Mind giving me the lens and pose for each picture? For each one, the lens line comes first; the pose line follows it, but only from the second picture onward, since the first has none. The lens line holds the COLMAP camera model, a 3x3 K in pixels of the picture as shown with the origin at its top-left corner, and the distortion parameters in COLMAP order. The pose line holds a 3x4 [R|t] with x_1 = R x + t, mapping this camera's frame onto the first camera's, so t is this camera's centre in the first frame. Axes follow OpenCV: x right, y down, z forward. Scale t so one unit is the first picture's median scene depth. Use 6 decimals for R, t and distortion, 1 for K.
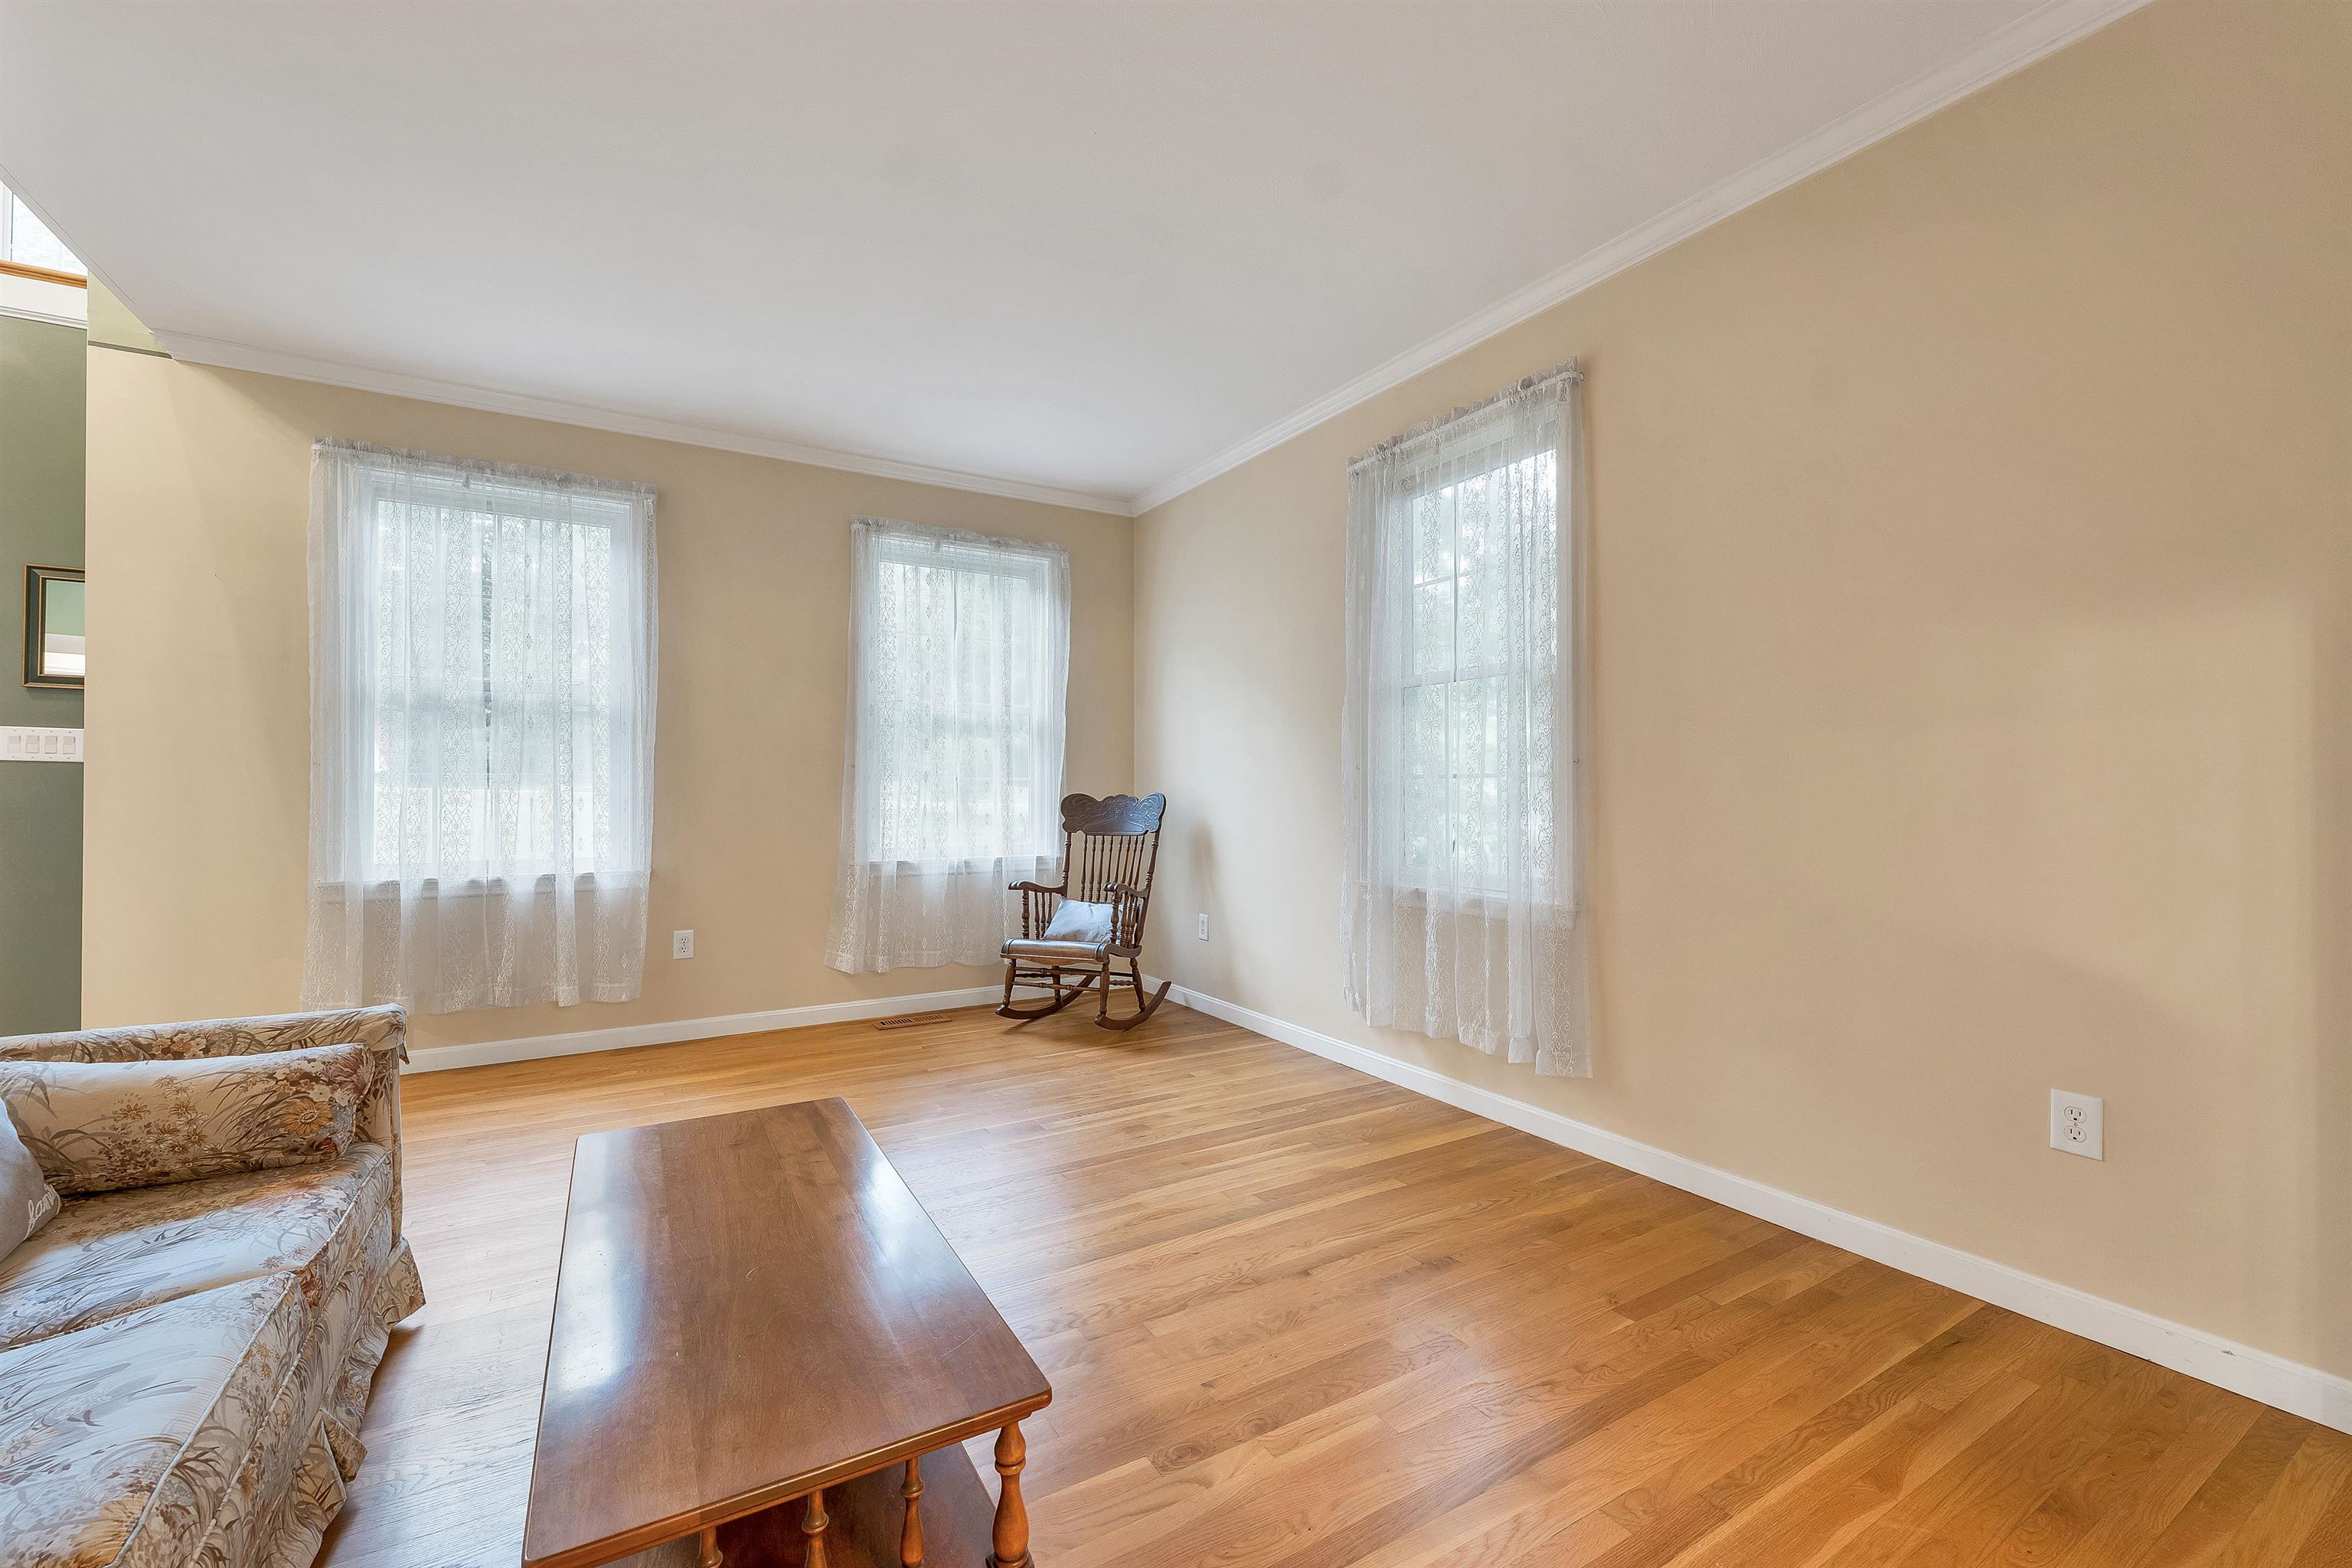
lens RADIAL K [[968.8, 0, 1186.8], [0, 968.8, 785.4], [0, 0, 1]] dist [0.000892, -0.000152]
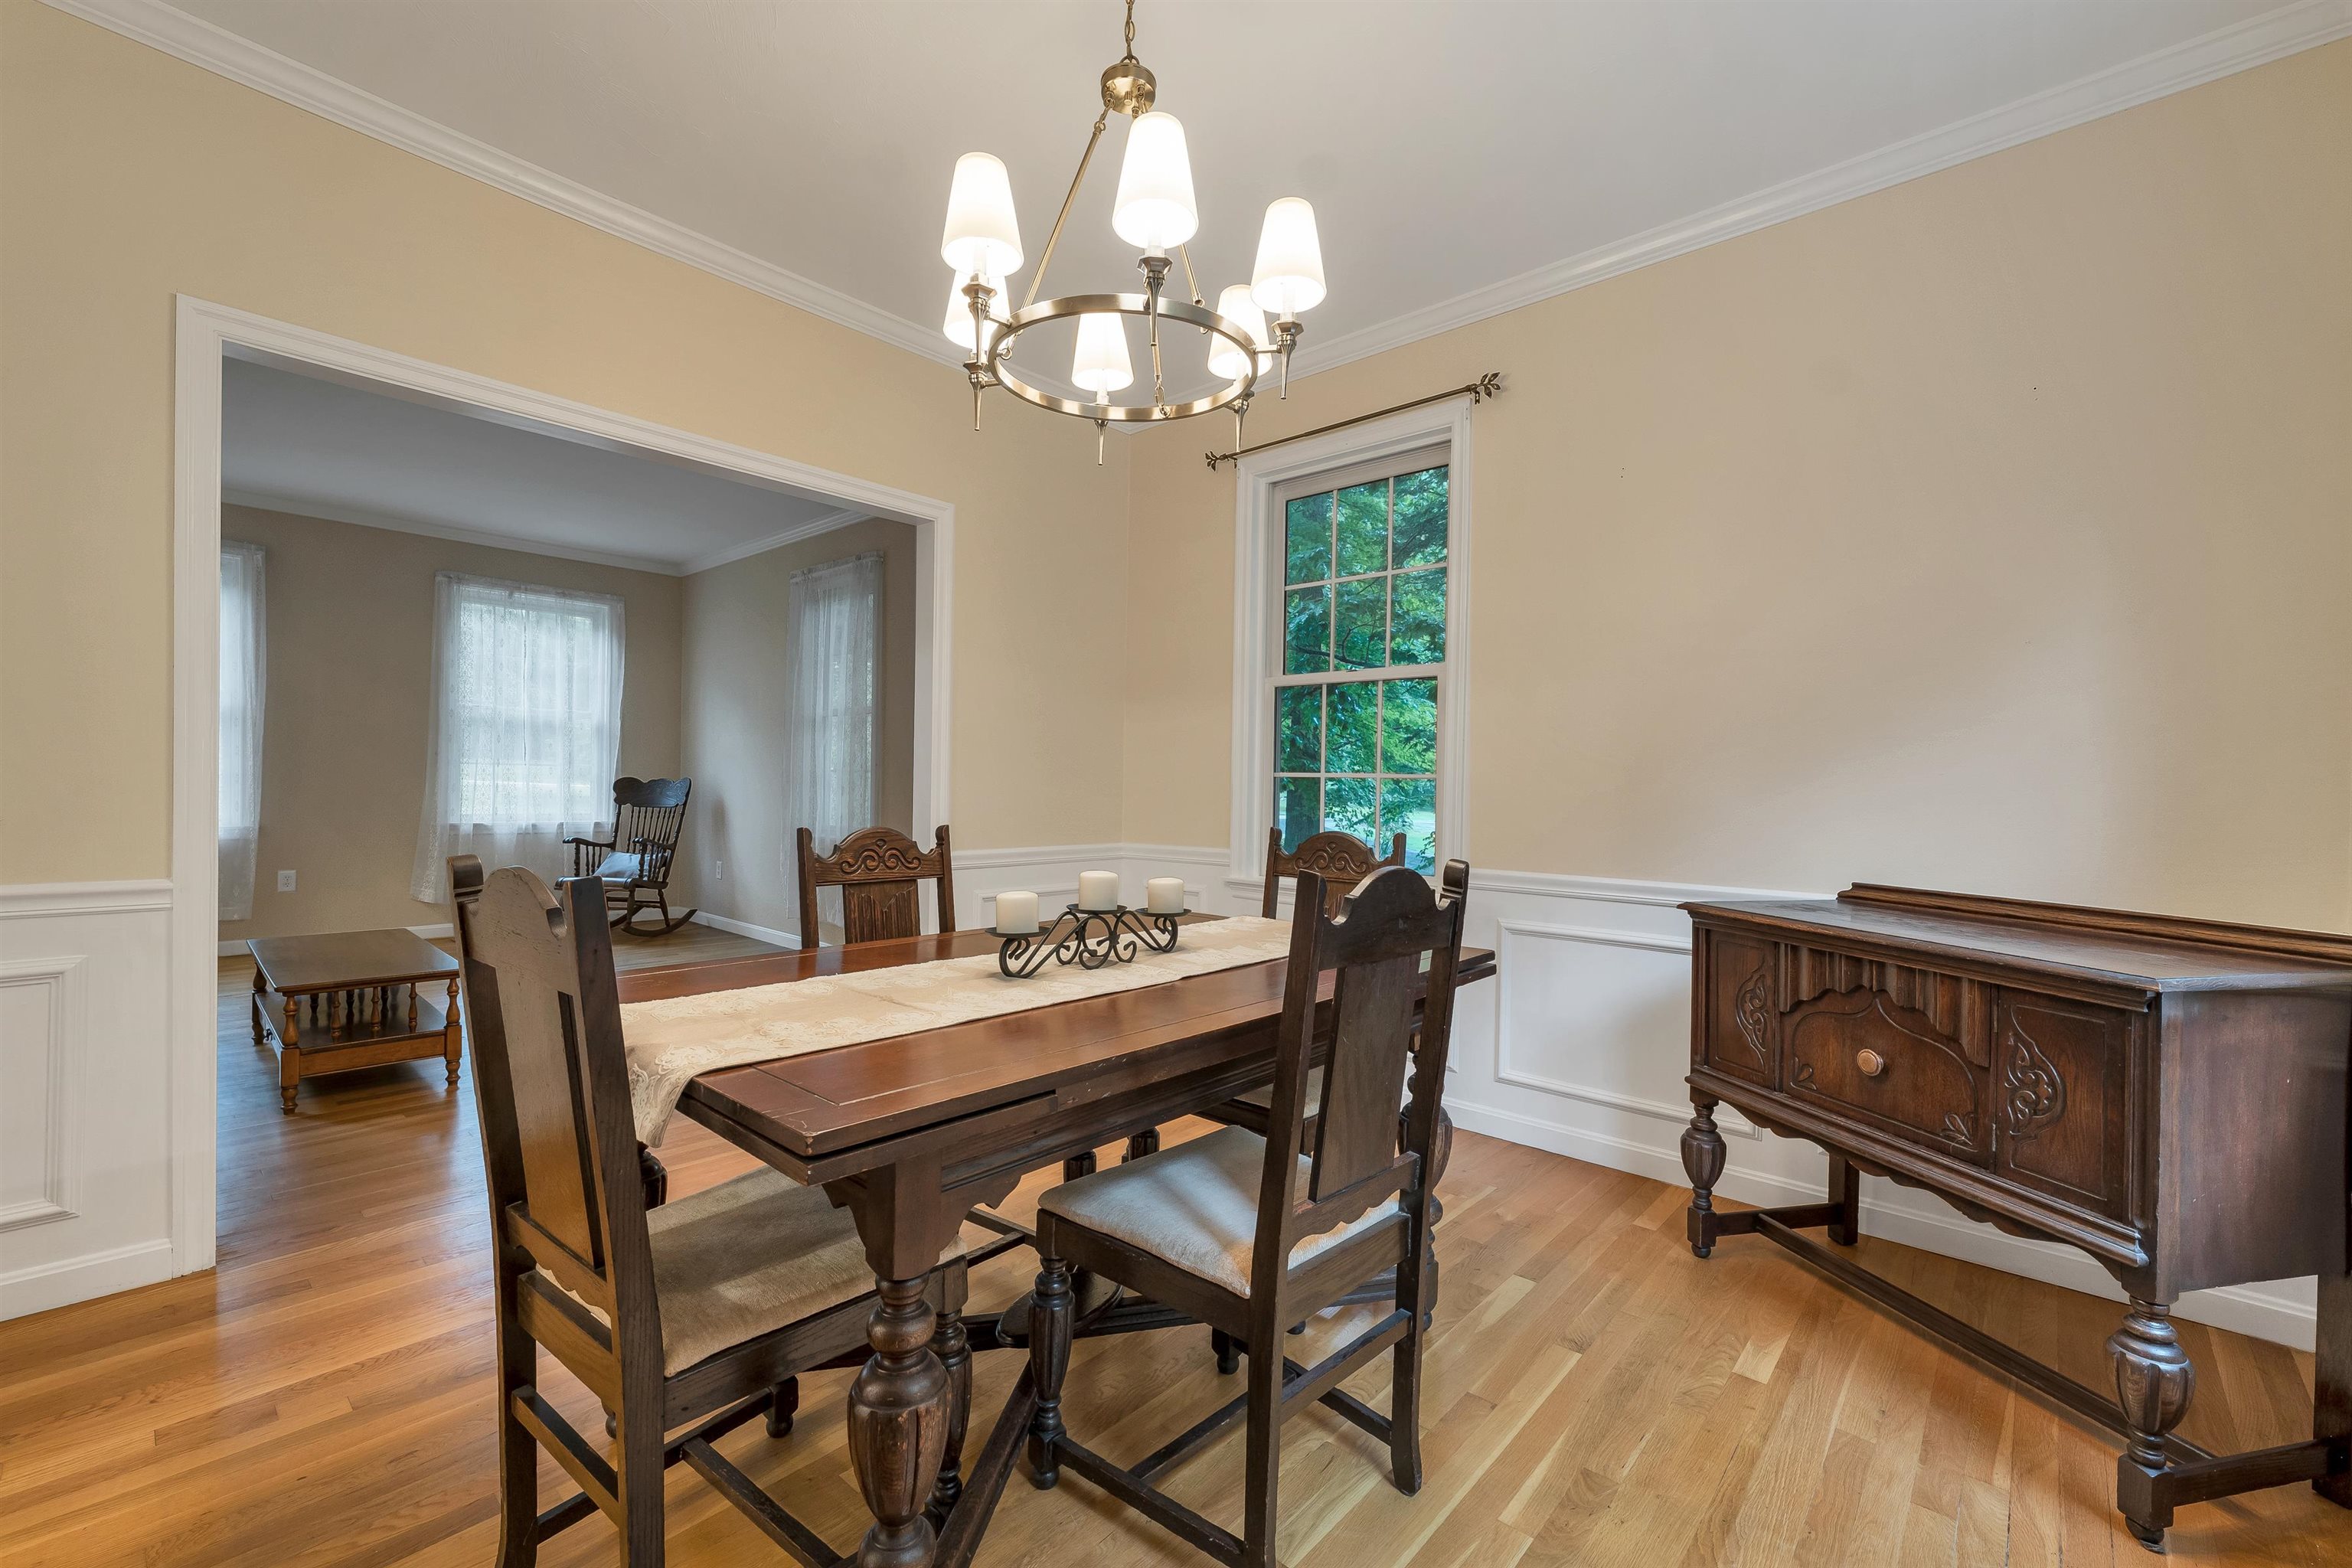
lens RADIAL K [[968.8, 0, 1170.2], [0, 968.8, 792.2], [0, 0, 1]] dist [0.000892, -0.000152]
pose [[0.961887, 0.017201, 0.272905, 0.281060], [-0.023014, 0.999571, 0.018114, -0.013751], [-0.272476, -0.023704, 0.961870, -0.602915]]
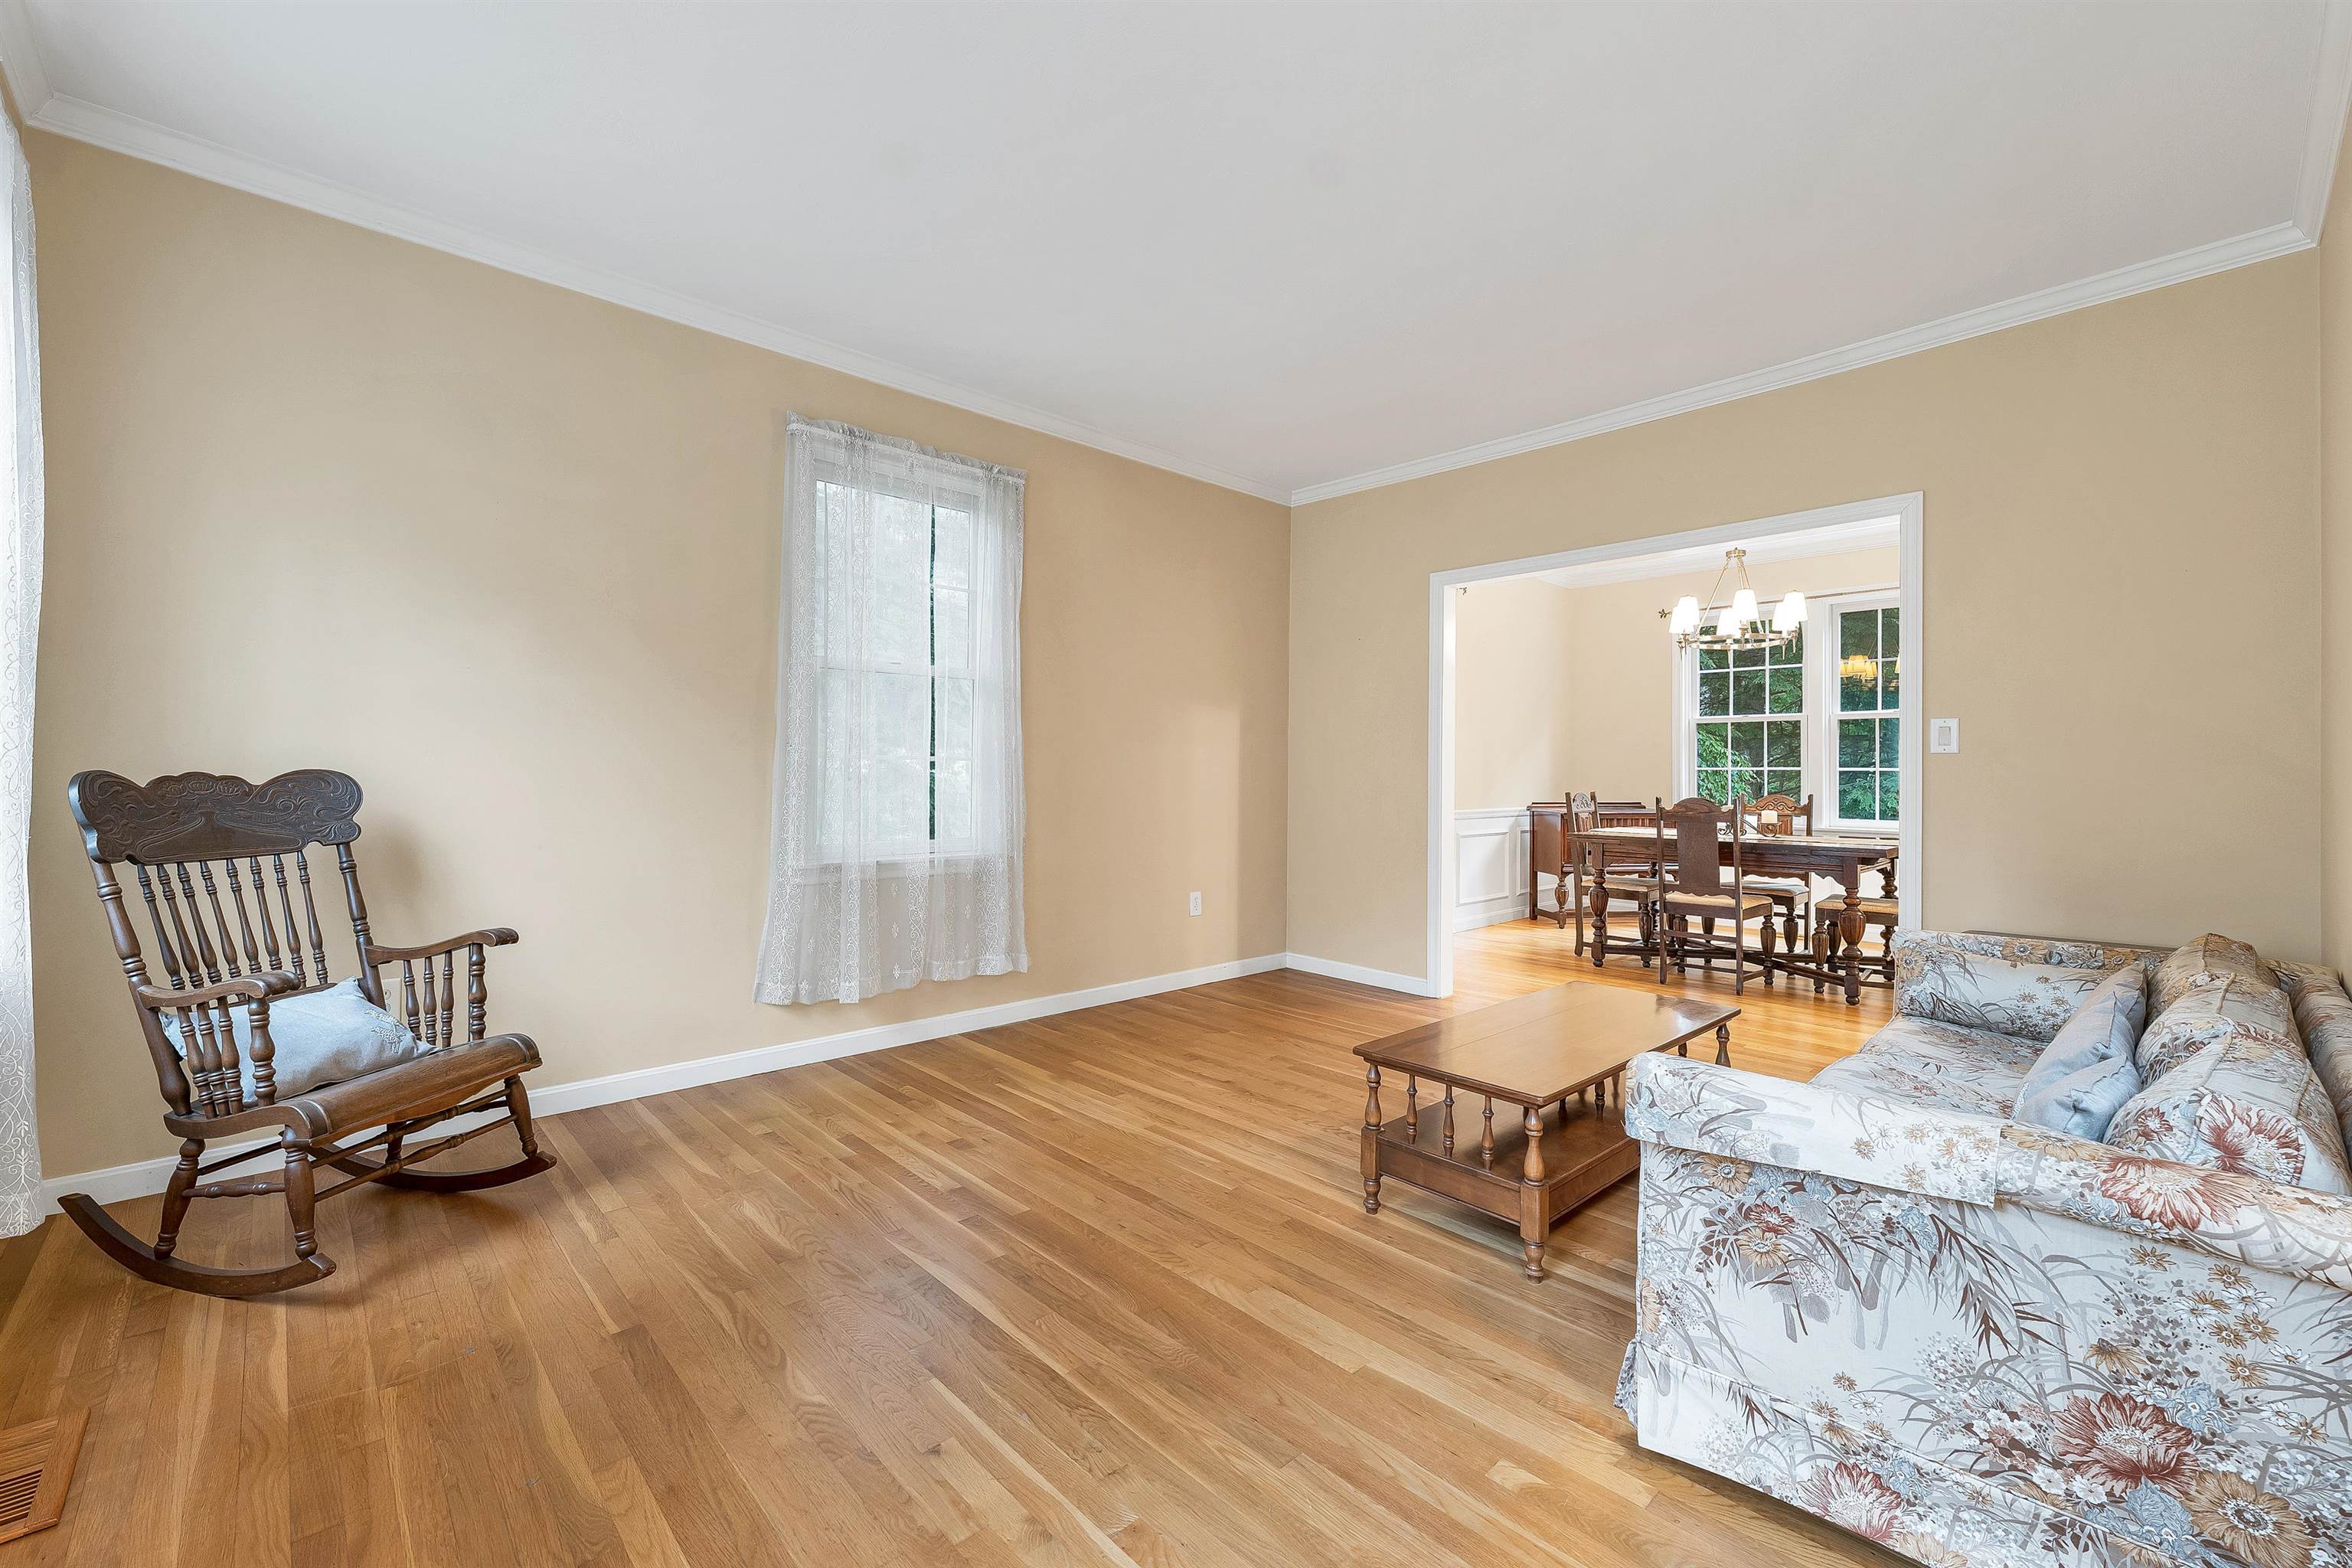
lens RADIAL K [[968.8, 0, 1169.3], [0, 968.8, 777.4], [0, 0, 1]] dist [0.000892, -0.000152]
pose [[-0.200443, -0.001697, 0.979704, -0.668814], [-0.007591, 0.999971, 0.000179, 0.008848], [-0.979676, -0.007401, -0.200450, 0.684508]]
